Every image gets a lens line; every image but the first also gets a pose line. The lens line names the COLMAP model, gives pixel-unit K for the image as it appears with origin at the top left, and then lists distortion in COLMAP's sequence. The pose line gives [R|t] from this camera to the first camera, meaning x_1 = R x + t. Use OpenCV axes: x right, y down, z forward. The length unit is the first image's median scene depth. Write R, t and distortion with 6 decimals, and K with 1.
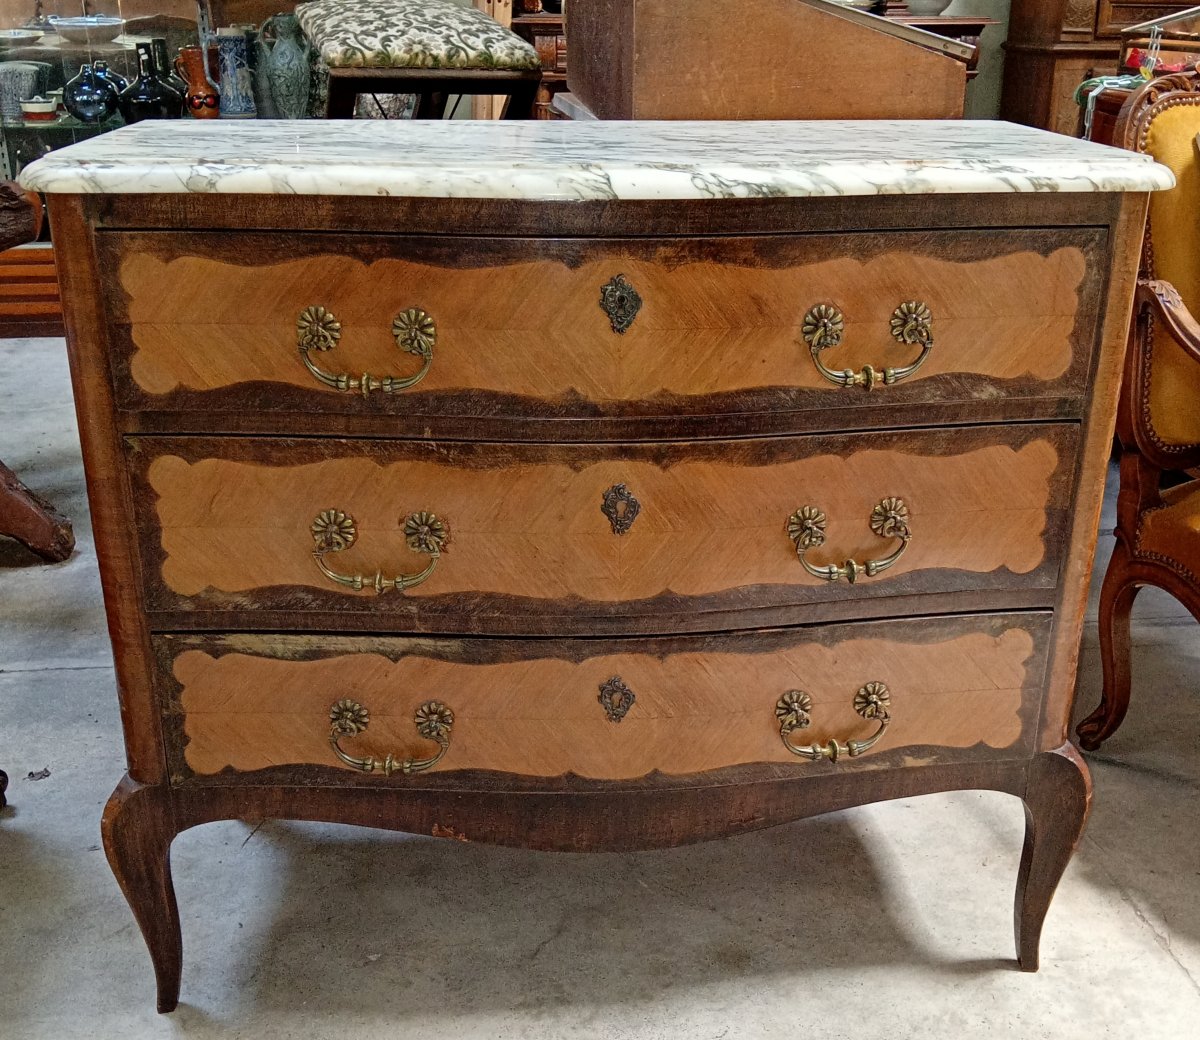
lens RADIAL K [[1402.2, 0, 600.0], [0, 1402.2, 520.0], [0, 0, 1]] dist [0.018283, 0.024984]
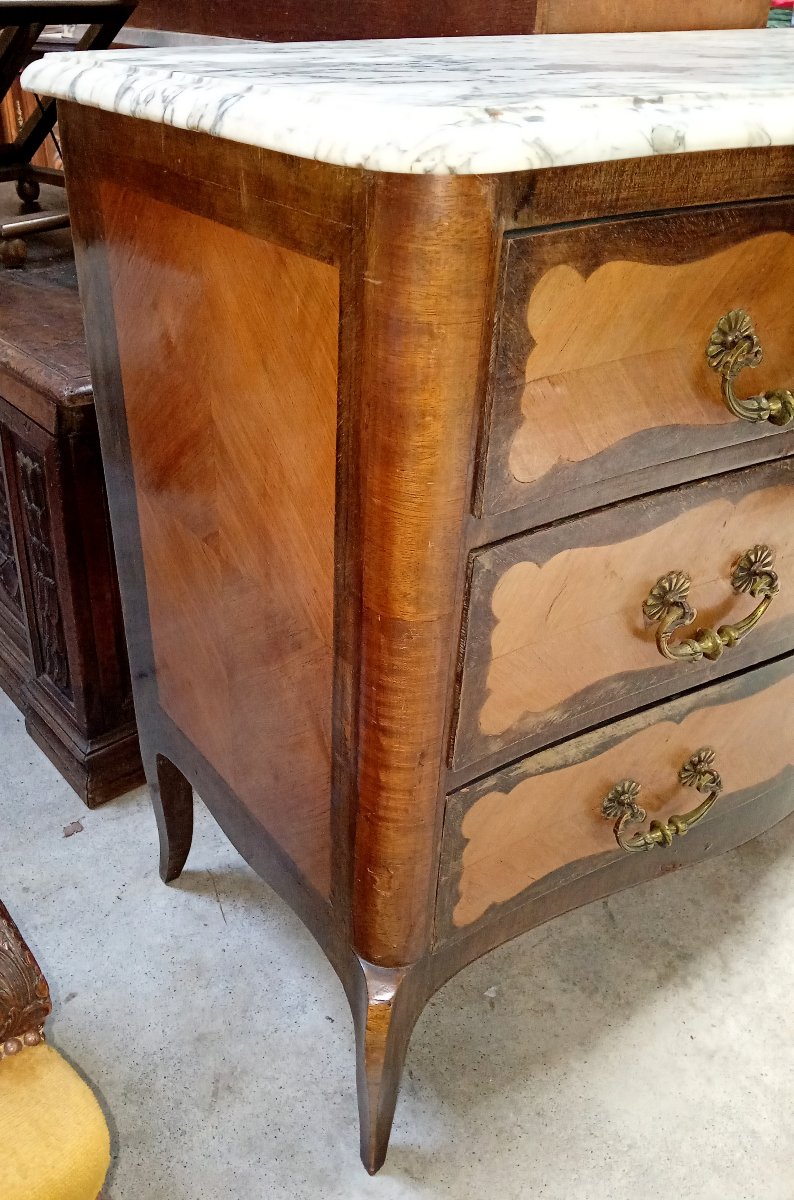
lens RADIAL K [[1023.1, 0, 375.2], [0, 1023.1, 553.4], [0, 0, 1]] dist [0.002660, -0.010267]
pose [[0.855520, -0.245965, 0.455617, -0.559213], [0.160252, 0.962539, 0.218719, -0.160528], [-0.492346, -0.114105, 0.862888, 0.575757]]
